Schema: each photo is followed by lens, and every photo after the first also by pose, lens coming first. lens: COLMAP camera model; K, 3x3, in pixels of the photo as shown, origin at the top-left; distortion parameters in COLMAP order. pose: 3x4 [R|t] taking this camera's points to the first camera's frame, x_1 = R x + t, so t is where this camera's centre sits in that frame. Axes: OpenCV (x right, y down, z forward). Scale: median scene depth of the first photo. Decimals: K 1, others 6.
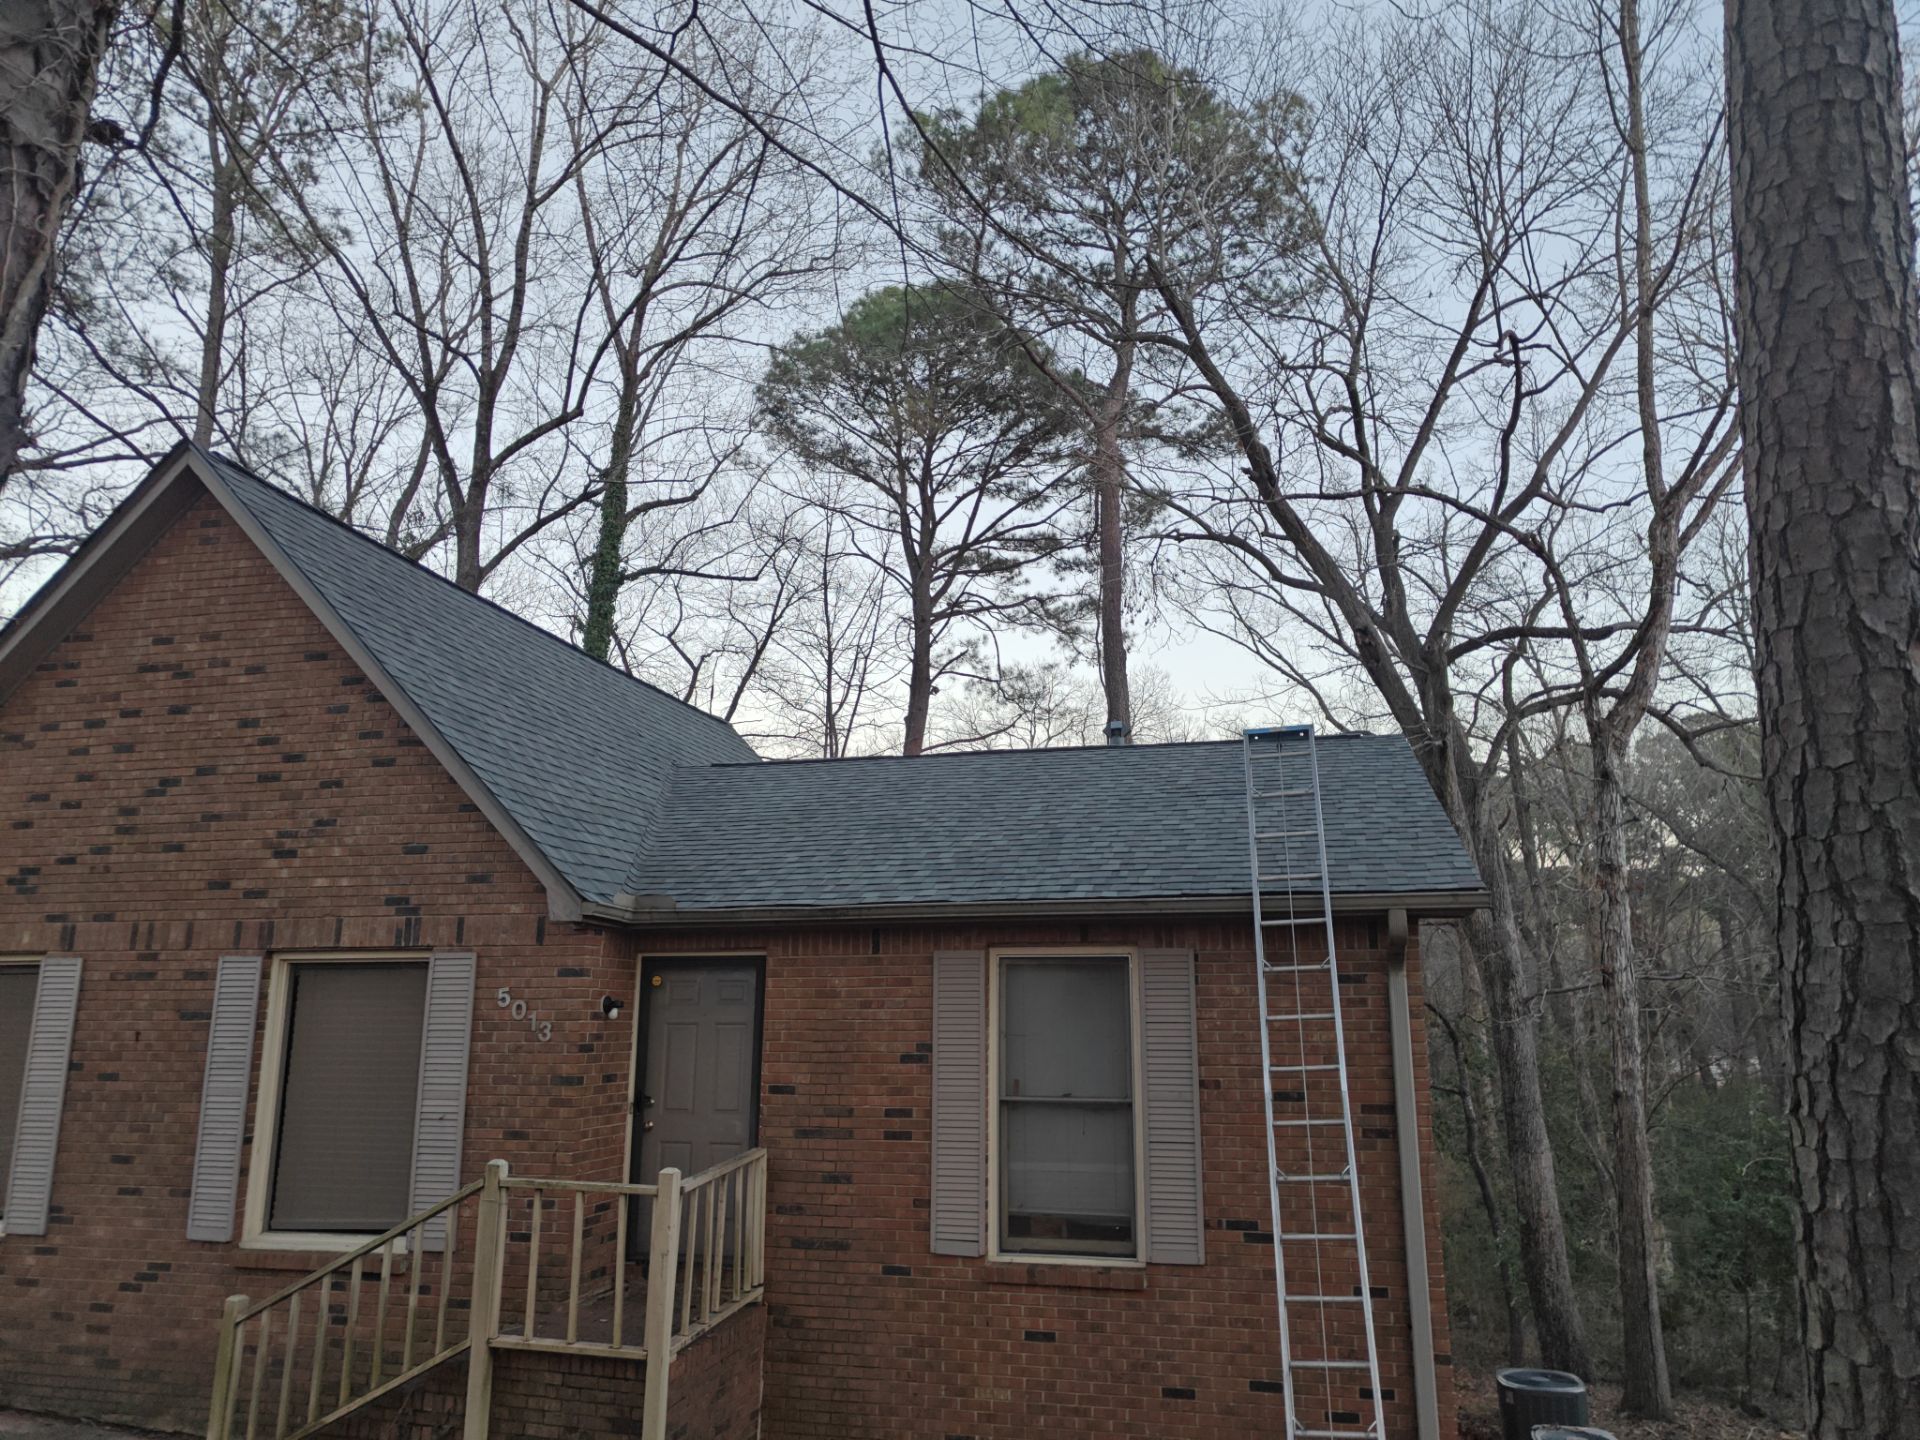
lens RADIAL K [[1355.4, 0, 963.0], [0, 1355.4, 723.8], [0, 0, 1]] dist [0.006568, 0.001356]
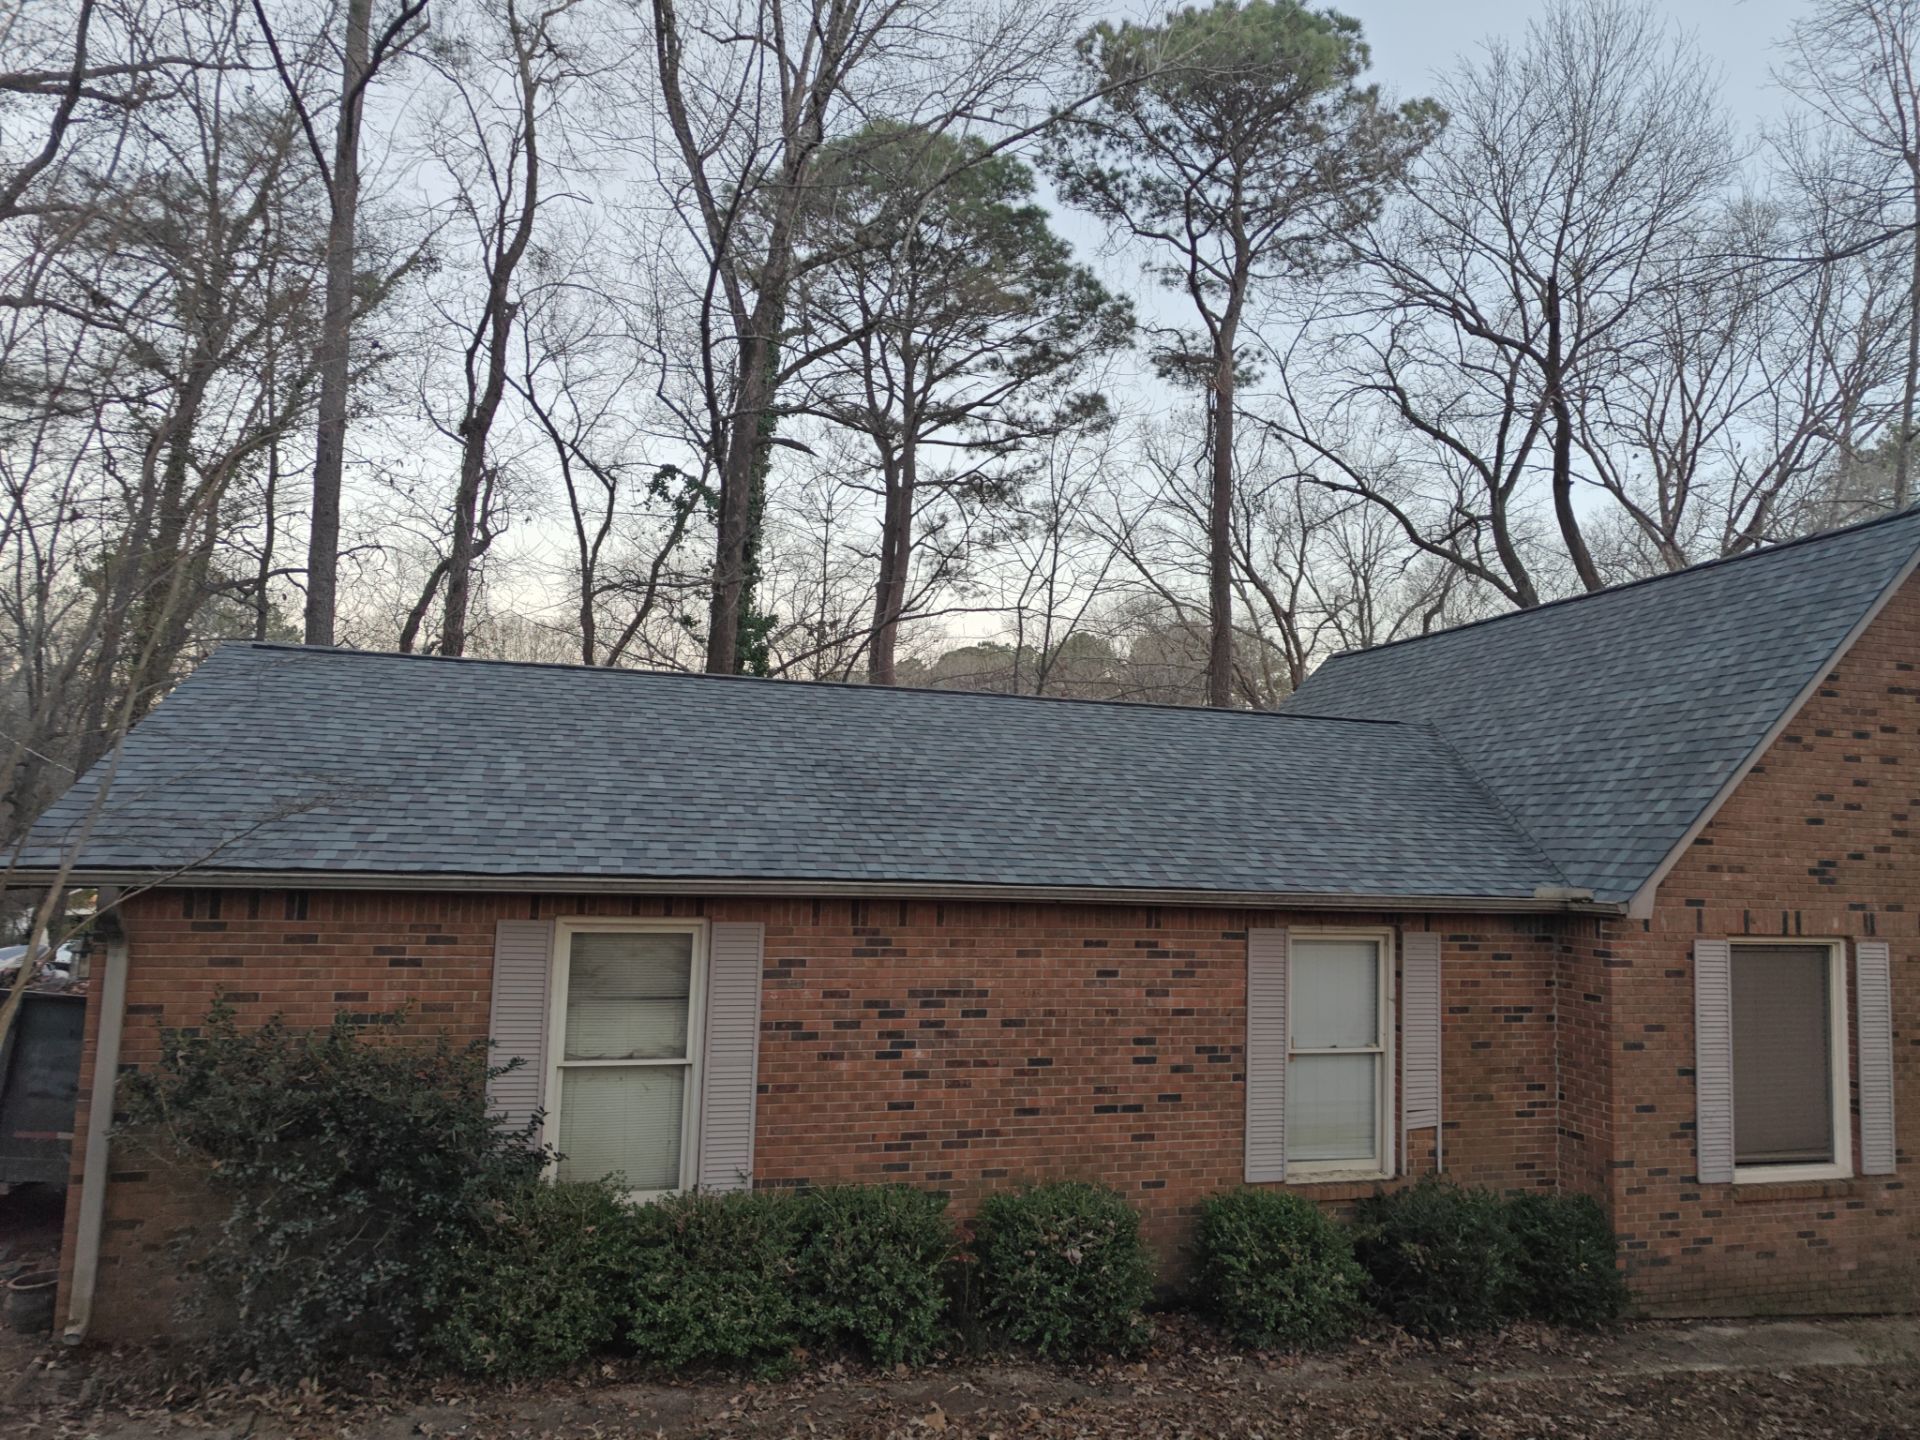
lens RADIAL K [[1355.4, 0, 965.4], [0, 1355.4, 729.5], [0, 0, 1]] dist [0.006568, 0.001356]
pose [[0.855274, 0.070278, 0.513388, -1.901972], [-0.138684, 0.985662, 0.096112, -0.009976], [-0.499273, -0.153401, 0.852757, 0.422849]]
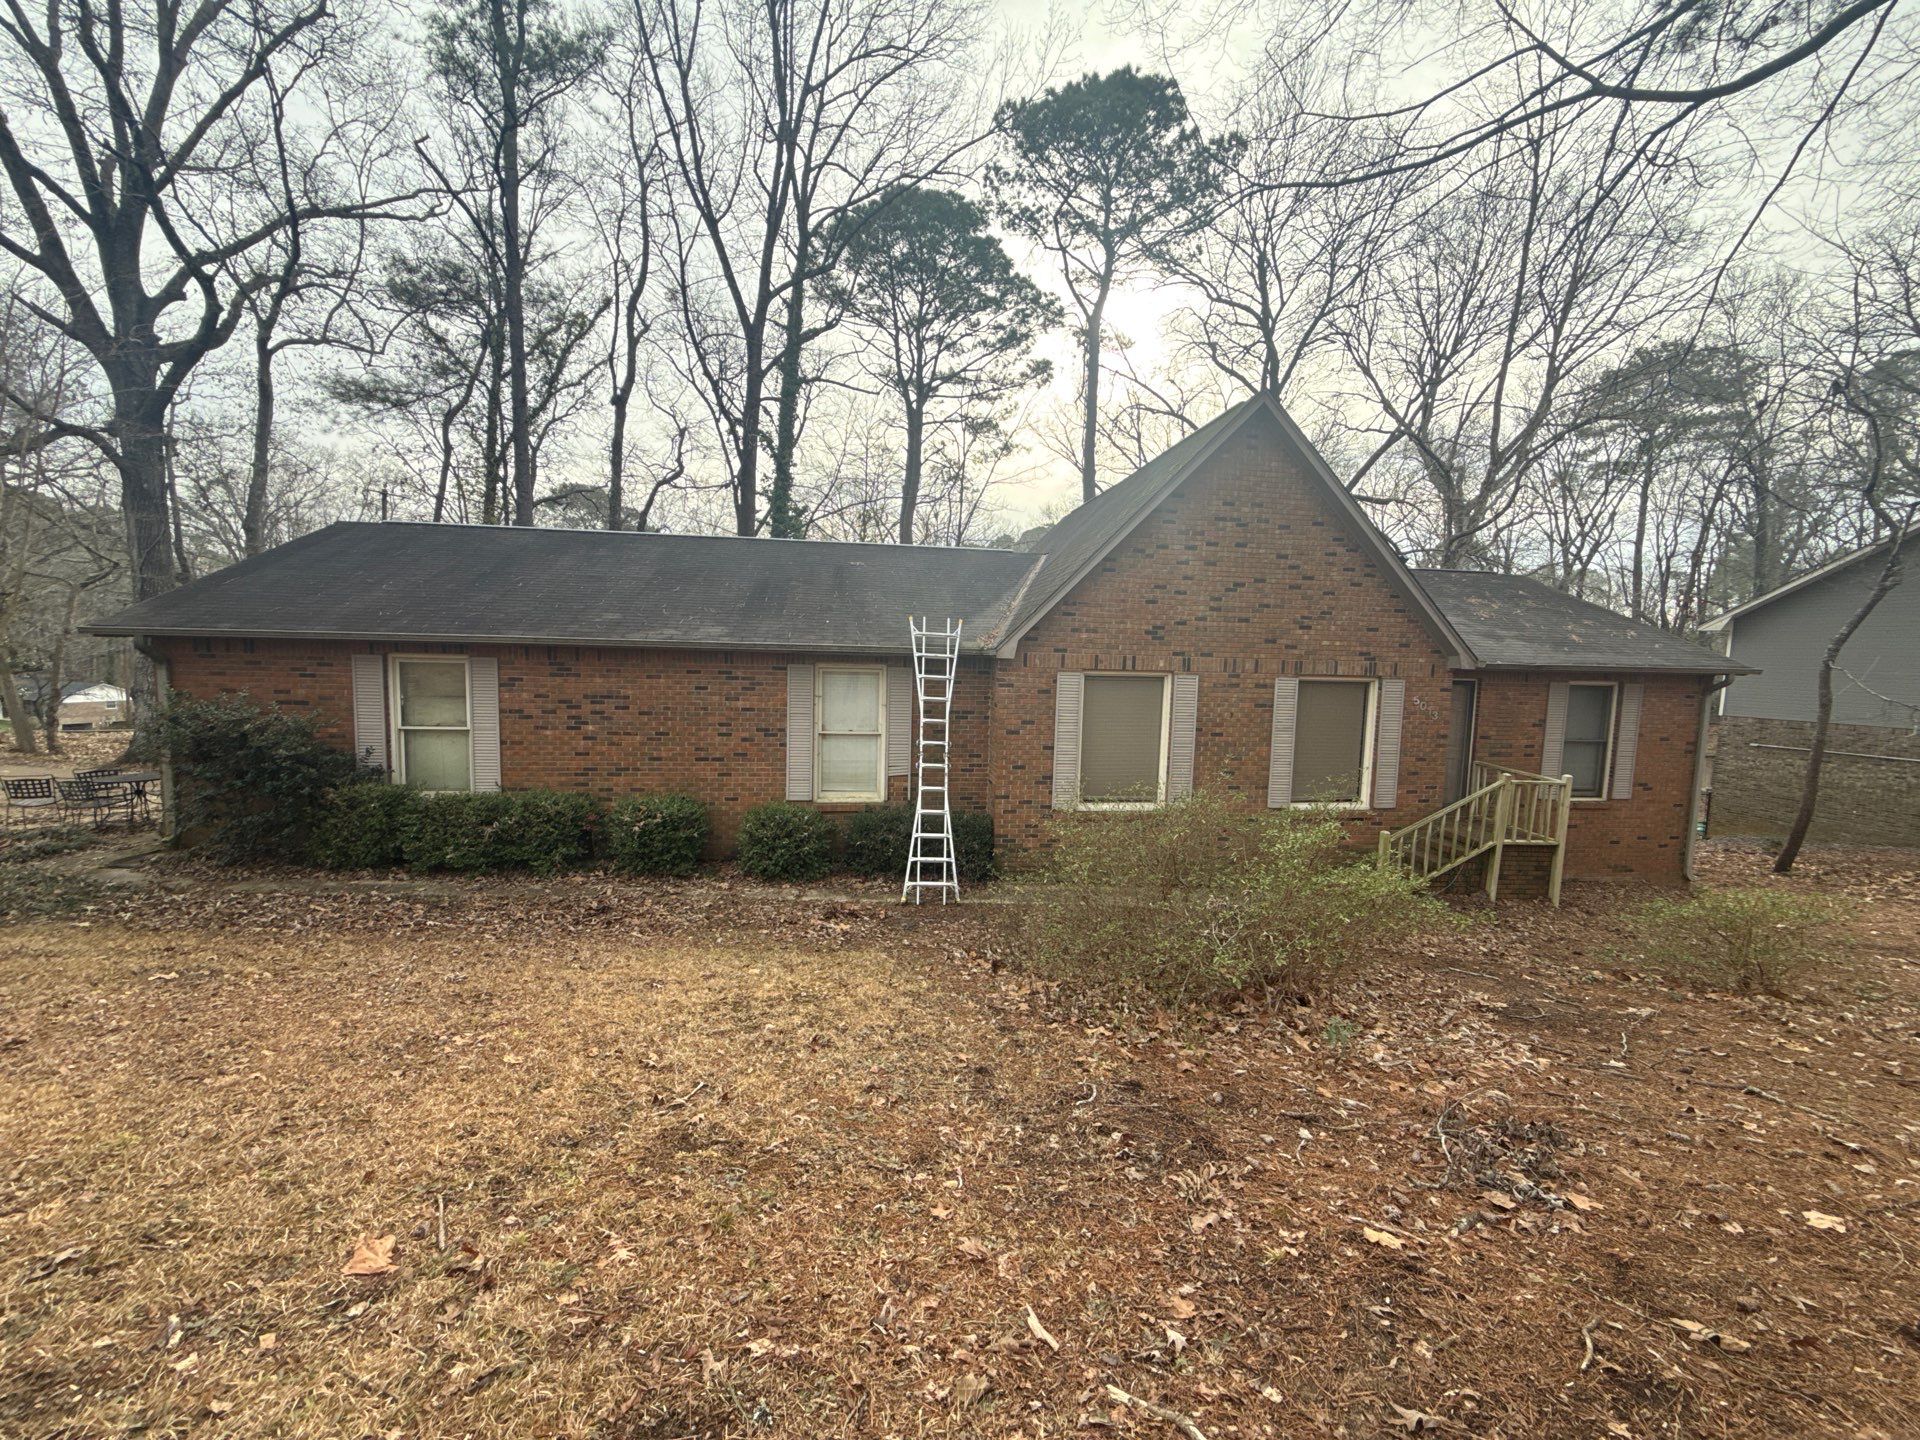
lens RADIAL K [[778.8, 0, 958.2], [0, 778.8, 723.5], [0, 0, 1]] dist [0.000021, 0.000214]
pose [[0.928479, -0.013096, 0.371154, -1.353584], [-0.103722, 0.950467, 0.293009, -0.050754], [-0.356607, -0.310550, 0.881130, 0.124344]]
